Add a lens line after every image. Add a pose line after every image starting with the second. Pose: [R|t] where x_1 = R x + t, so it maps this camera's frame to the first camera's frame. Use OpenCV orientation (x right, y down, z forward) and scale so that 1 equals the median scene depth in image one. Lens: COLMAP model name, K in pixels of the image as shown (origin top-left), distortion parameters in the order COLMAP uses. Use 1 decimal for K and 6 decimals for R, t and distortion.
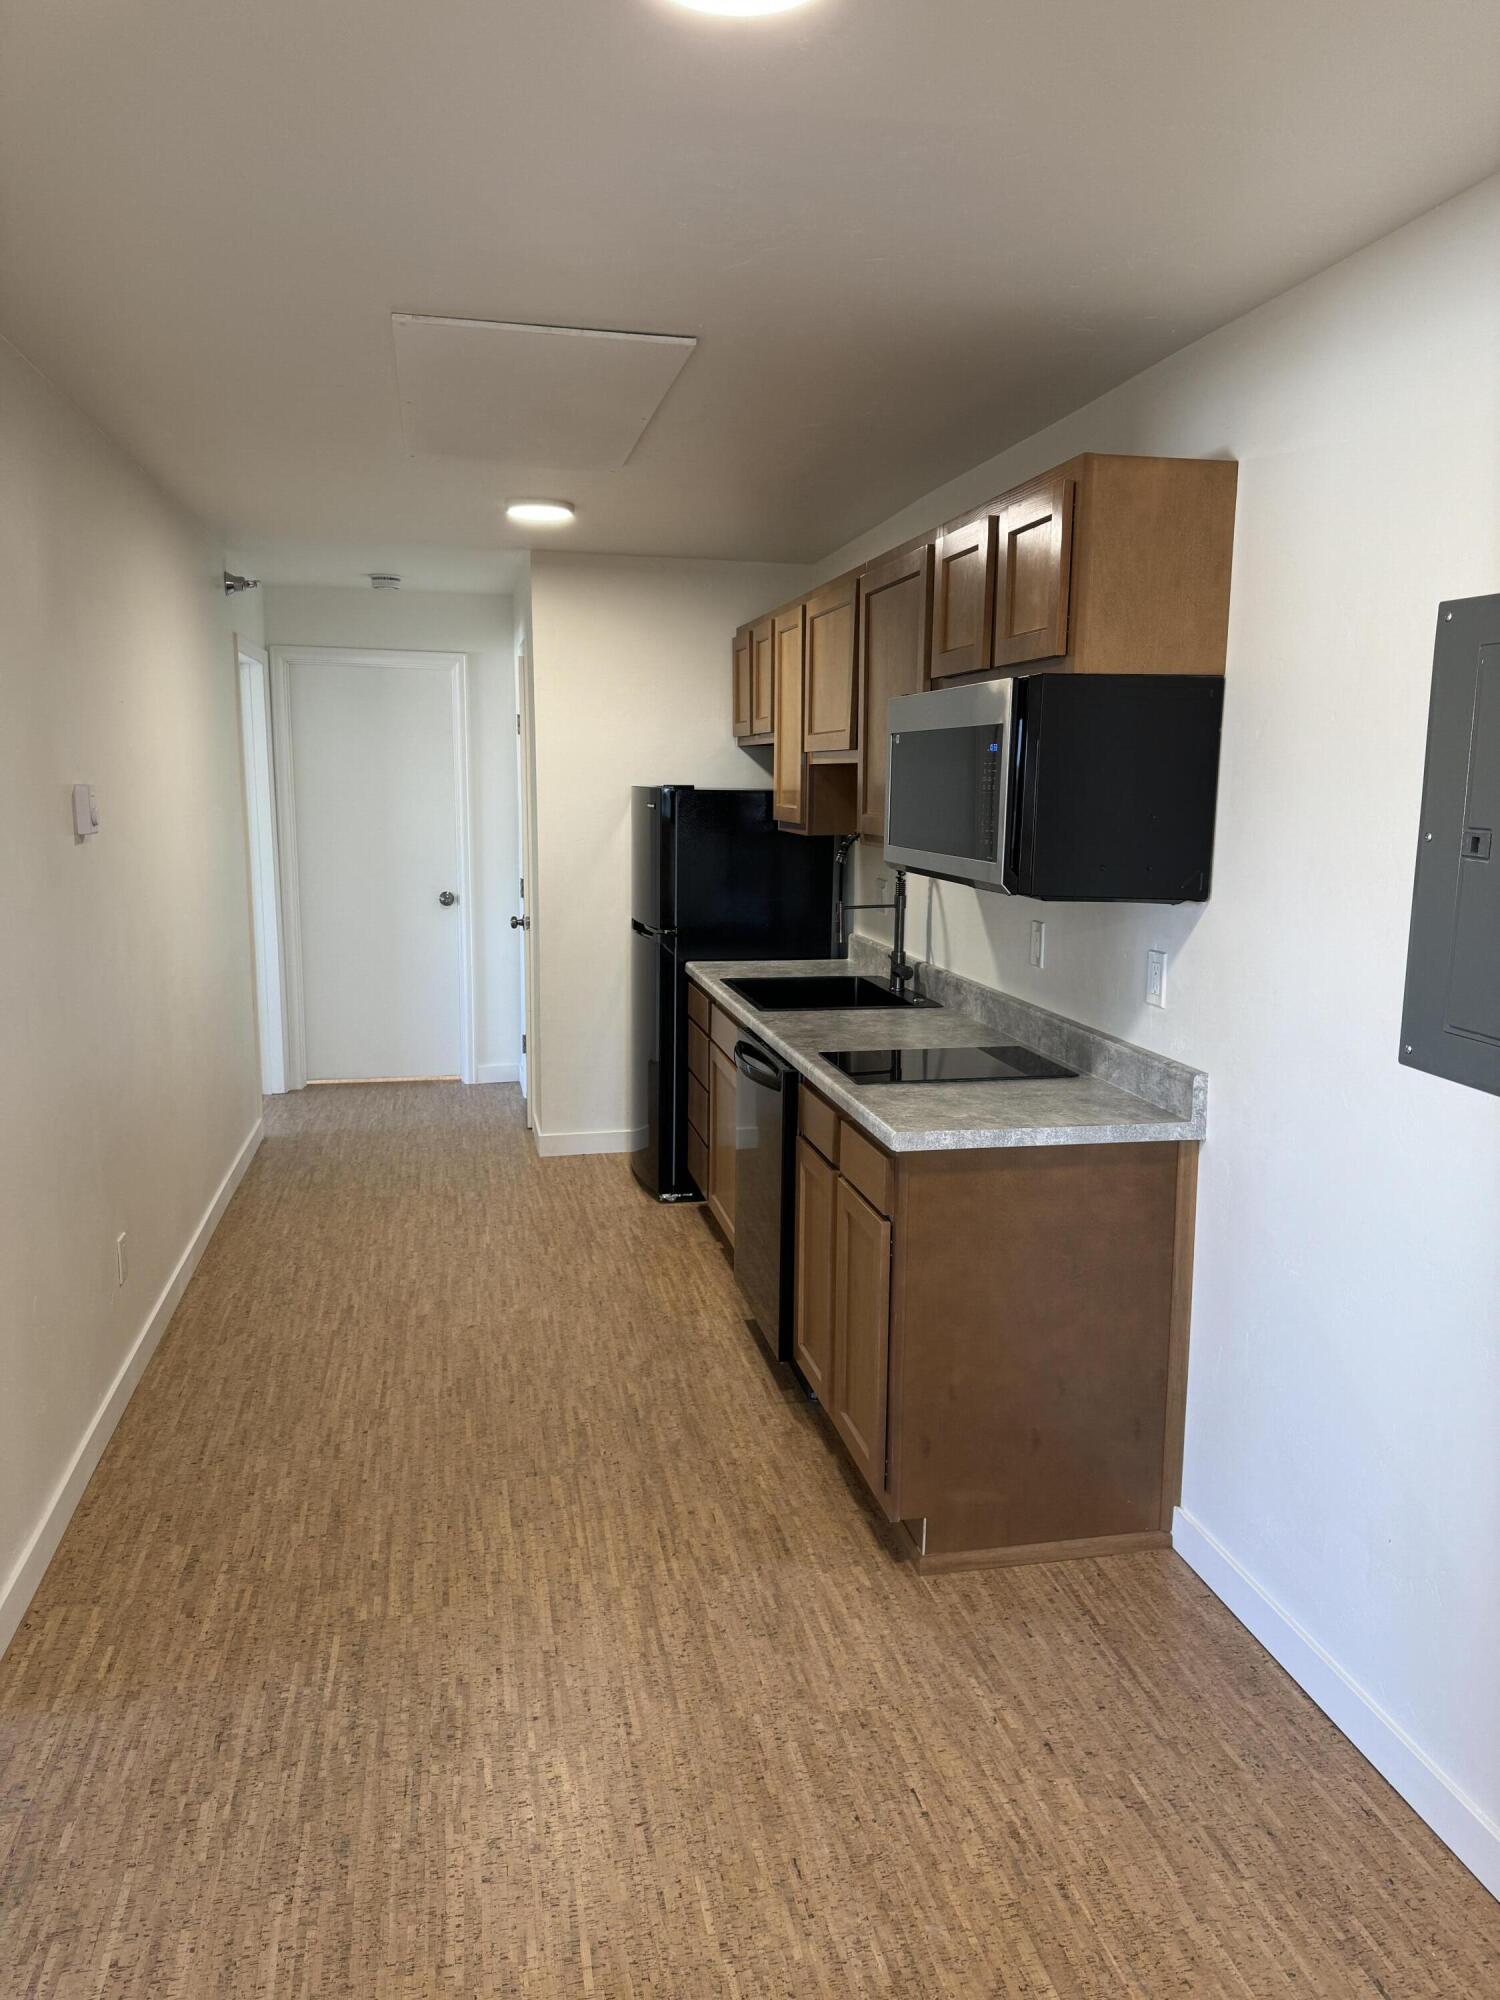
lens RADIAL K [[1392.9, 0, 750.0], [0, 1392.9, 1000.0], [0, 0, 1]] dist [-0.006245, -0.007423]
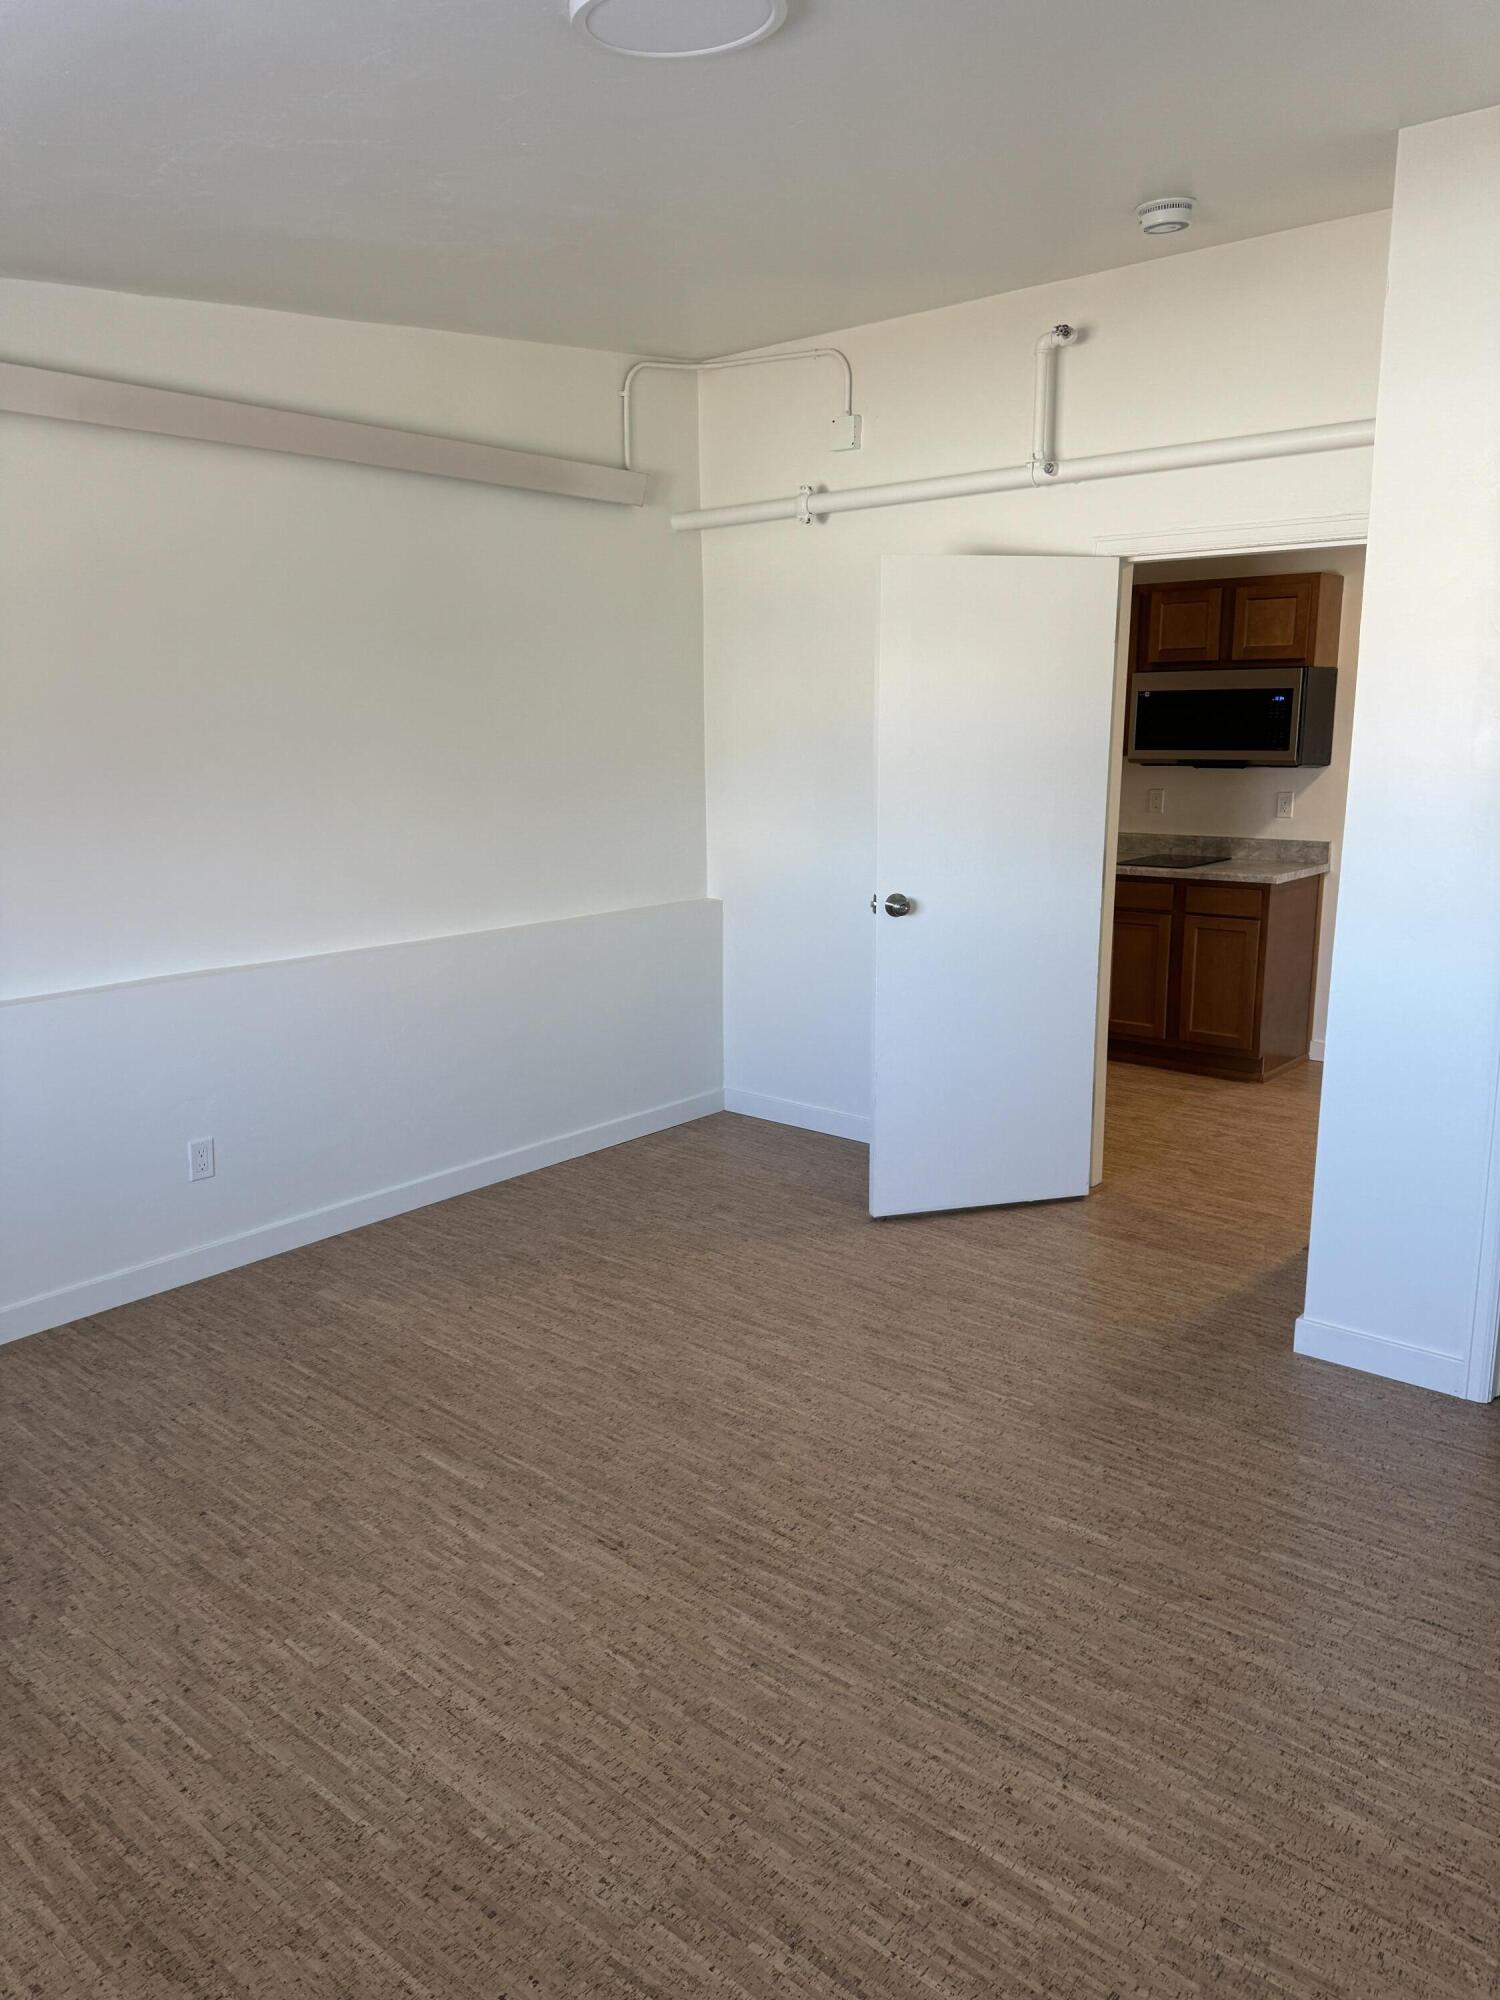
lens RADIAL K [[1392.9, 0, 750.0], [0, 1392.9, 1000.0], [0, 0, 1]] dist [-0.006245, -0.007423]
pose [[0.803421, -0.131254, 0.580765, -1.544322], [0.112814, 0.991289, 0.067968, 0.040180], [-0.584627, 0.010911, 0.811229, -0.254351]]
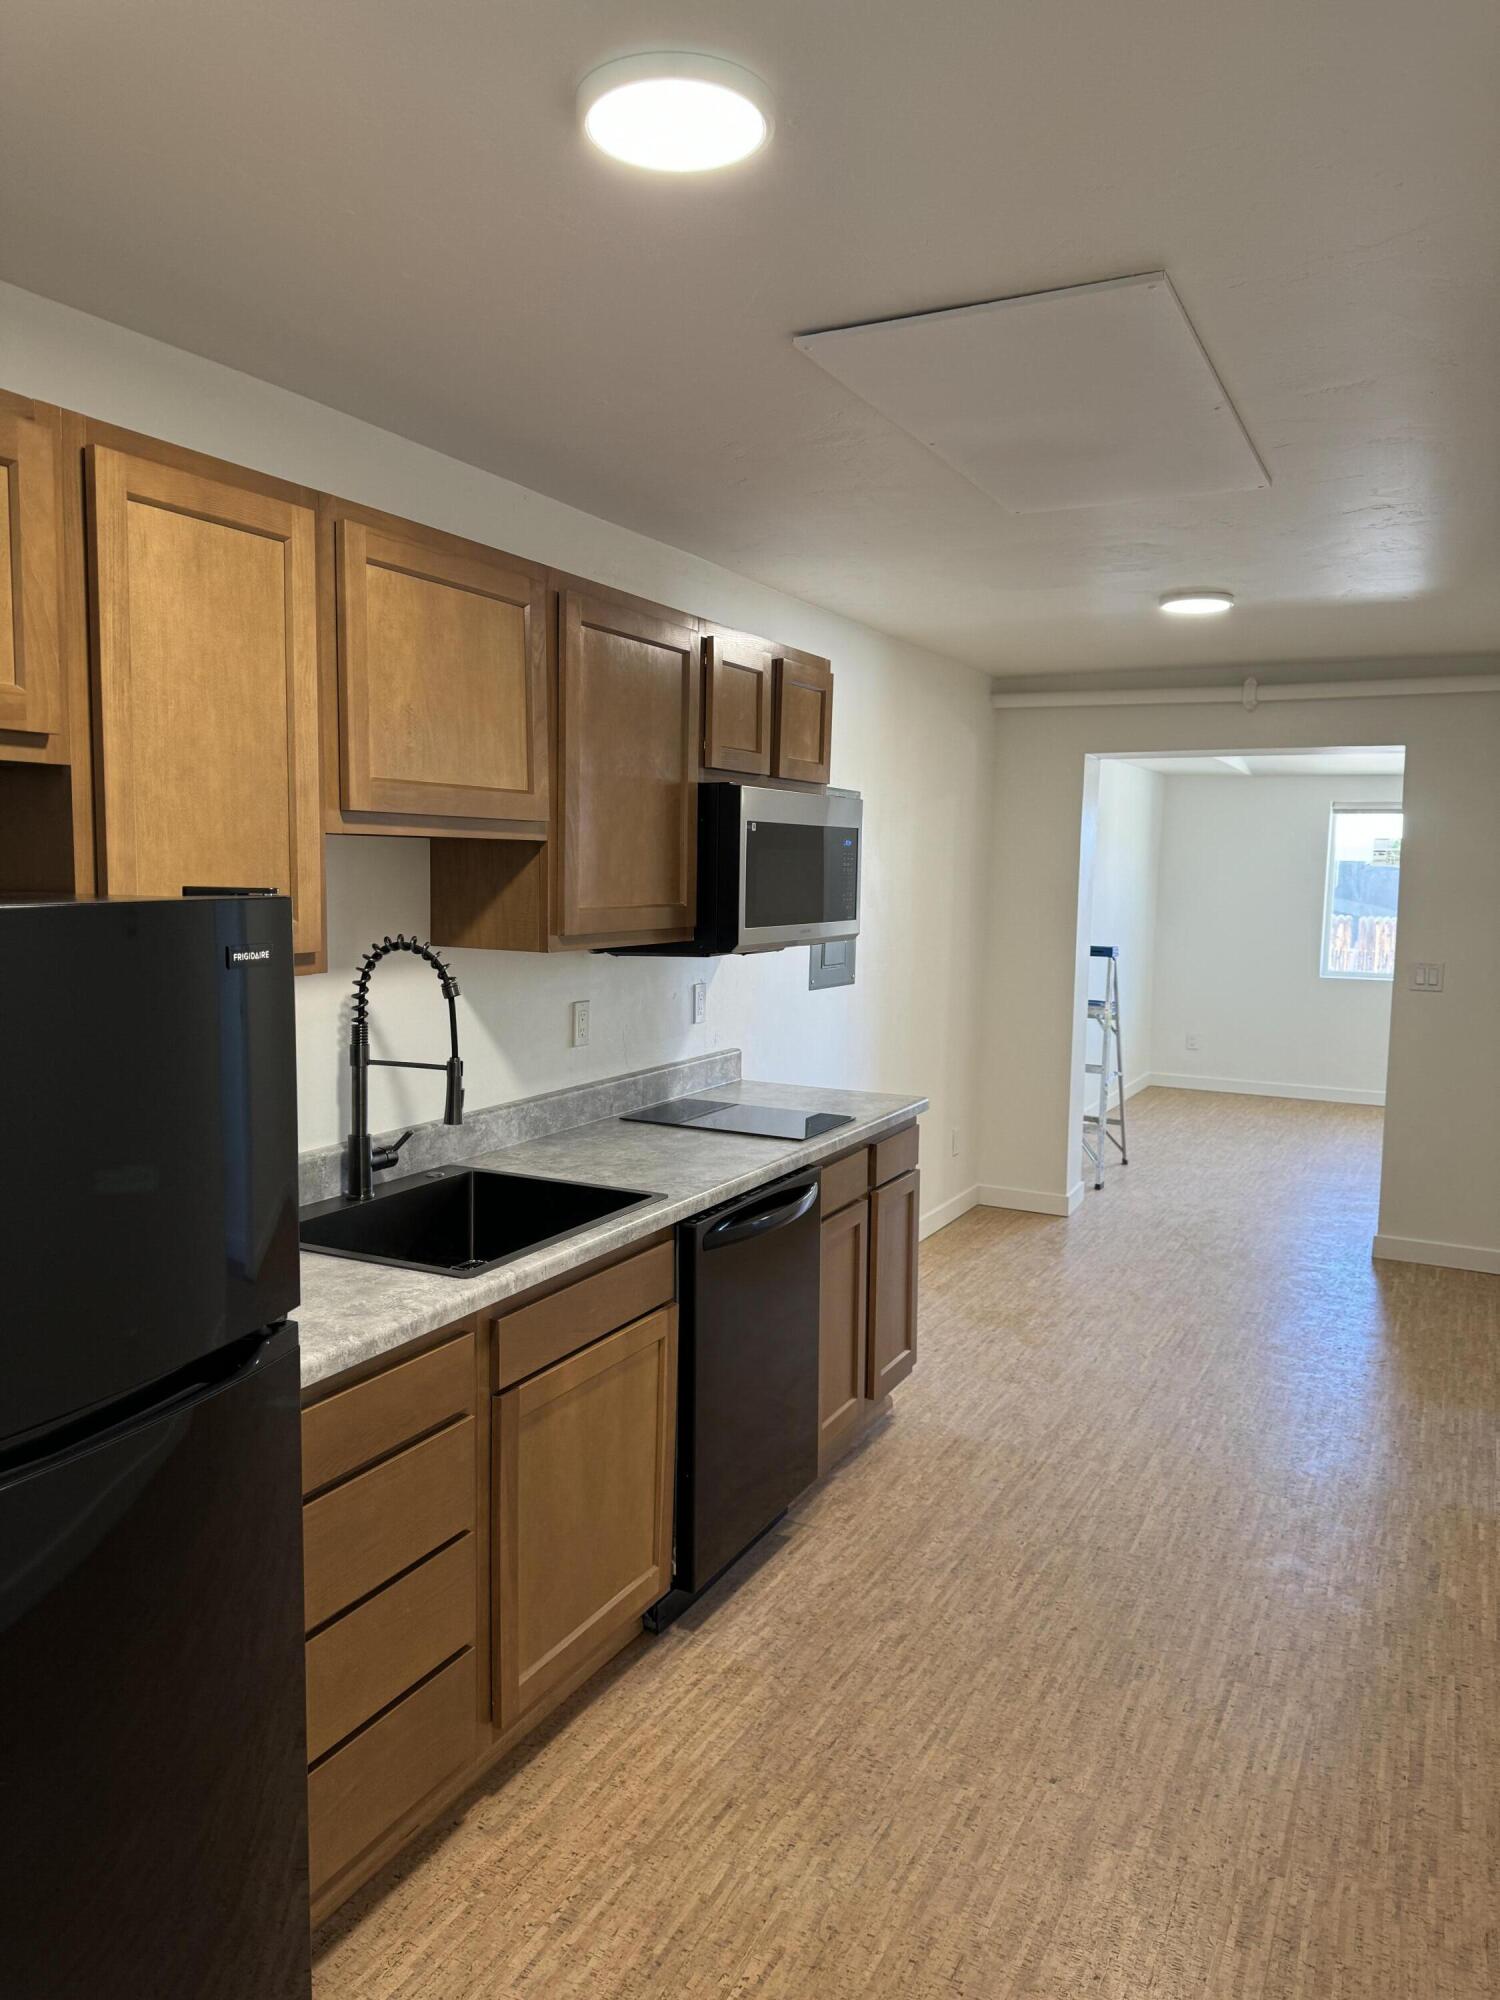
lens RADIAL K [[1392.9, 0, 750.0], [0, 1392.9, 1000.0], [0, 0, 1]] dist [-0.006245, -0.007423]
pose [[-0.770659, -0.098087, 0.629653, -0.556254], [0.076232, 0.966797, 0.243910, -0.317478], [-0.632671, 0.235972, -0.737594, 1.805721]]
